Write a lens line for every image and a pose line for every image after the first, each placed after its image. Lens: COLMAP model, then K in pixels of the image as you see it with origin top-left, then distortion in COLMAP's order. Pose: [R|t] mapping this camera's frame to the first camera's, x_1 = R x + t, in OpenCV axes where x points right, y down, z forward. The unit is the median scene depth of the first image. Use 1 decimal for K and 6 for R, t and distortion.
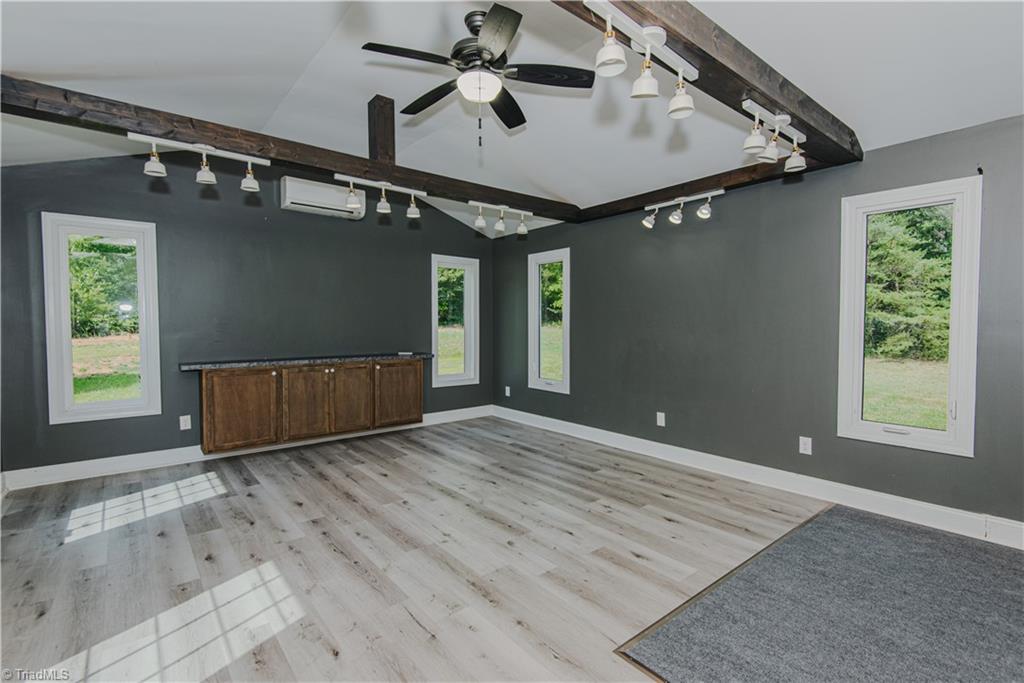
lens RADIAL K [[470.6, 0, 517.0], [0, 470.6, 345.4], [0, 0, 1]] dist [0.035071, -0.011939]
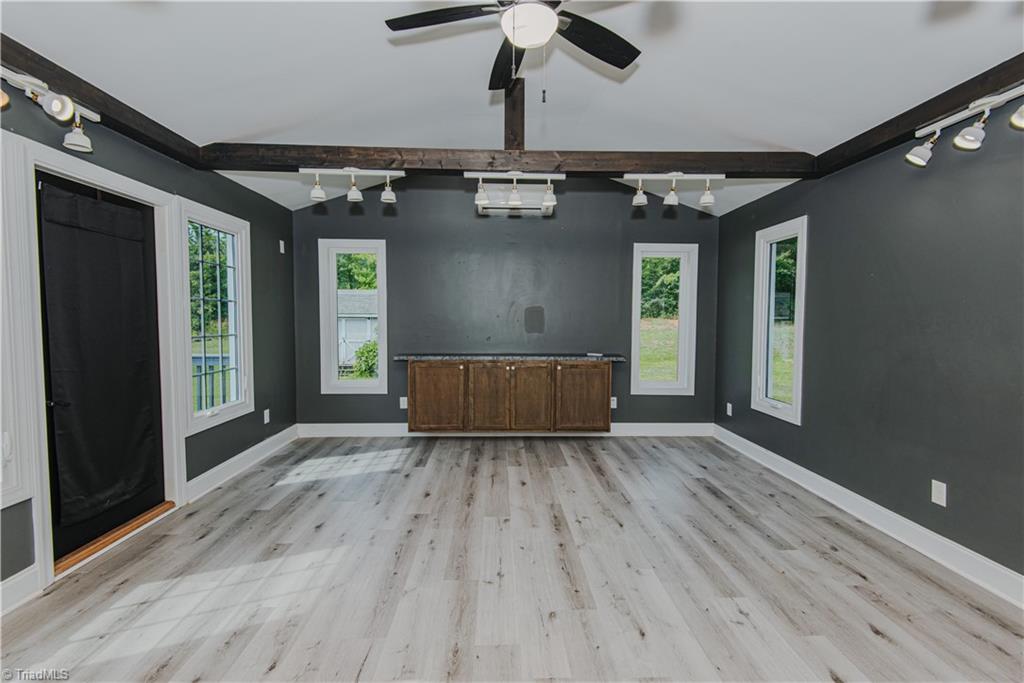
lens RADIAL K [[470.6, 0, 505.1], [0, 470.6, 338.8], [0, 0, 1]] dist [0.035071, -0.011939]
pose [[0.797398, 0.031488, -0.602631, 0.230137], [-0.034843, 0.999374, 0.006115, -0.016767], [0.602446, 0.016121, 0.797997, 0.209309]]
